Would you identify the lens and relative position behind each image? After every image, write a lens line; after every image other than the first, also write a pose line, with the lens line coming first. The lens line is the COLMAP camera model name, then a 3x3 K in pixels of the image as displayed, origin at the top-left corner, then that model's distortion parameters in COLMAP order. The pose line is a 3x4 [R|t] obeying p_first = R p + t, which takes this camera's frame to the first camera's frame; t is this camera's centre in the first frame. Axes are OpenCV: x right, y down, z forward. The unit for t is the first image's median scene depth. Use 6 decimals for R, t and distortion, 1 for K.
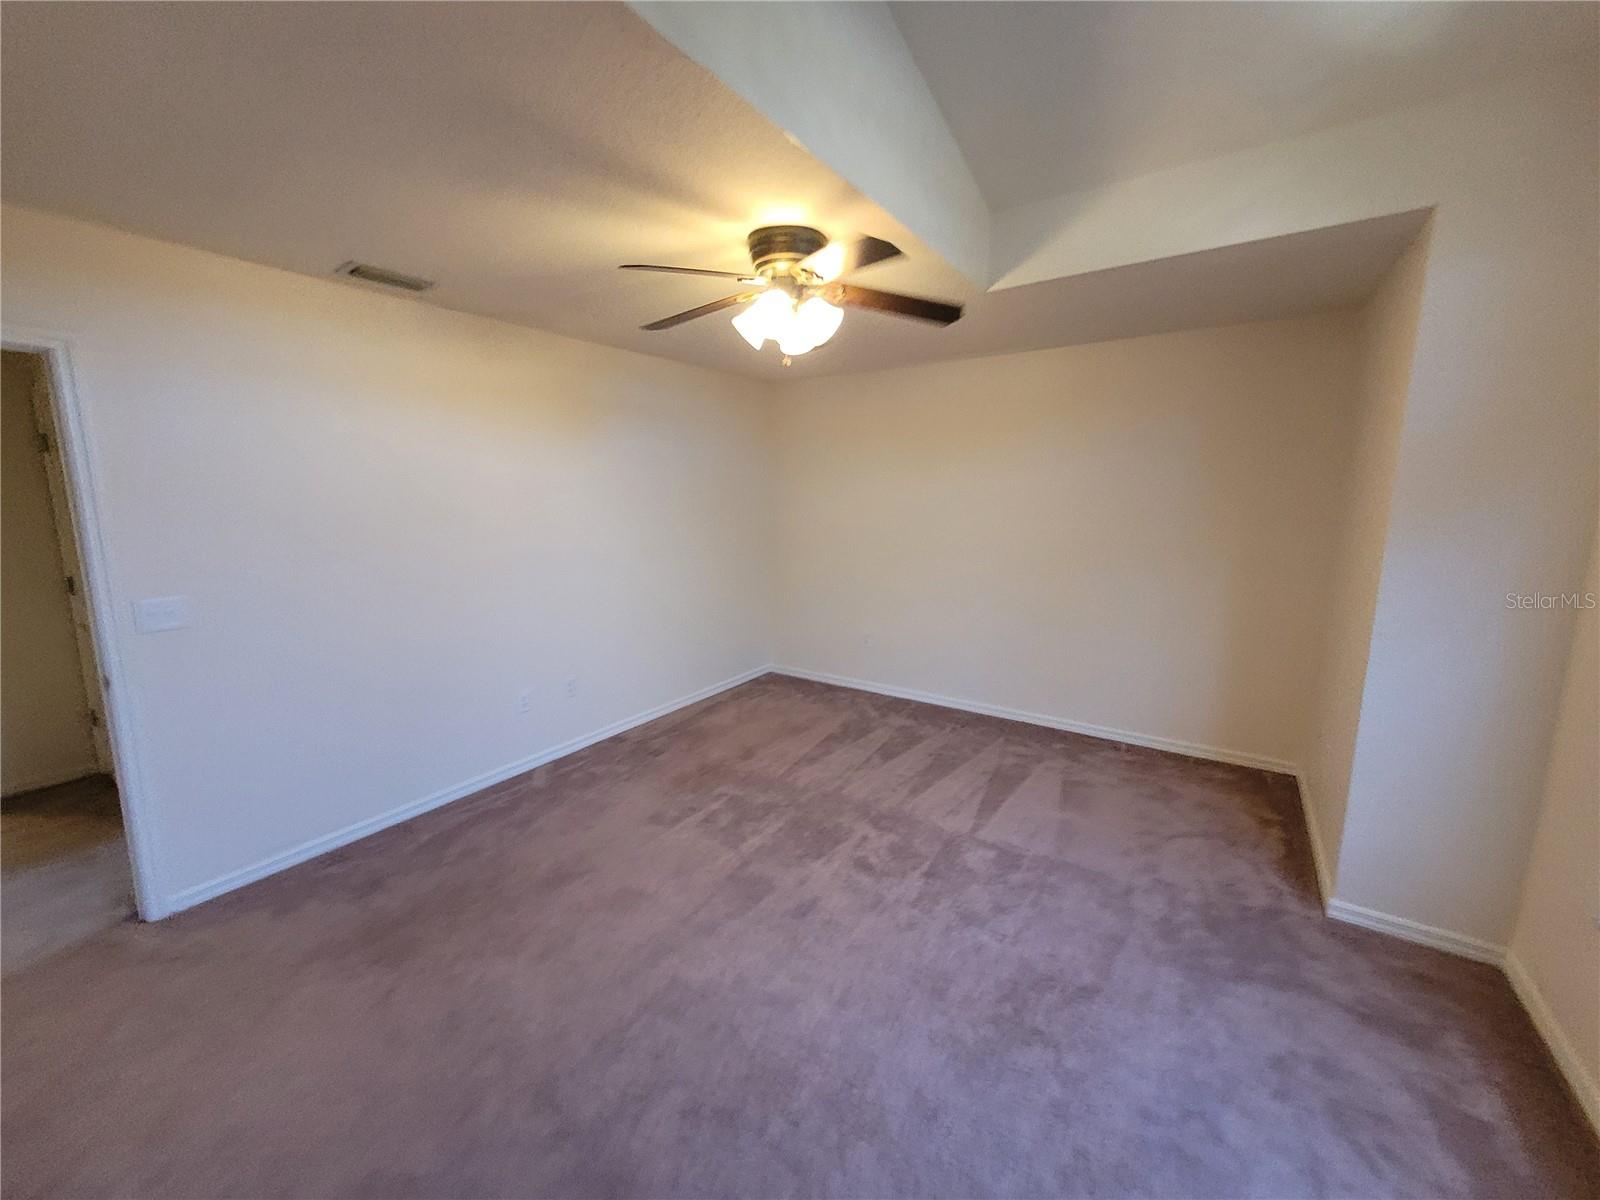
lens RADIAL K [[620.3, 0, 796.7], [0, 620.3, 604.3], [0, 0, 1]] dist [-0.000818, -0.000591]
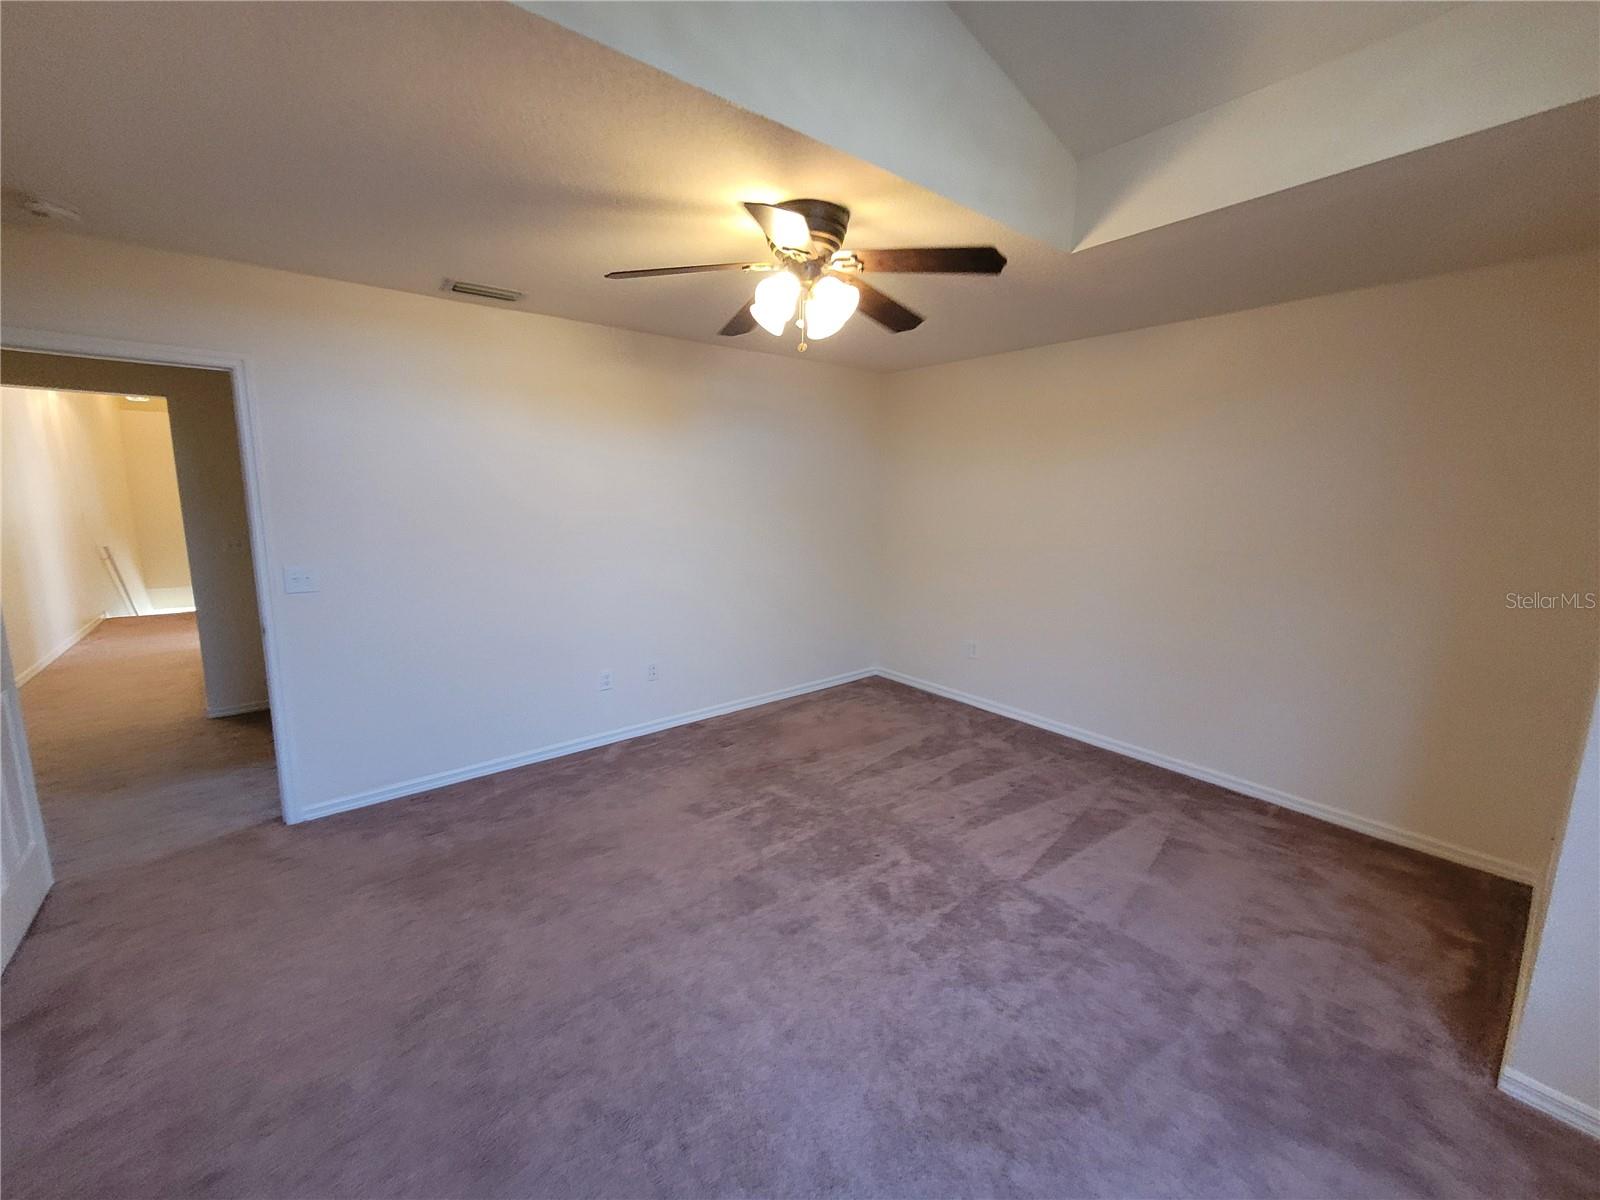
lens RADIAL K [[620.3, 0, 802.2], [0, 620.3, 608.5], [0, 0, 1]] dist [-0.000818, -0.000591]
pose [[0.958575, 0.068908, -0.276379, 0.235509], [-0.065487, 0.997620, 0.021598, -0.017915], [0.277209, -0.002604, 0.960806, 0.080355]]
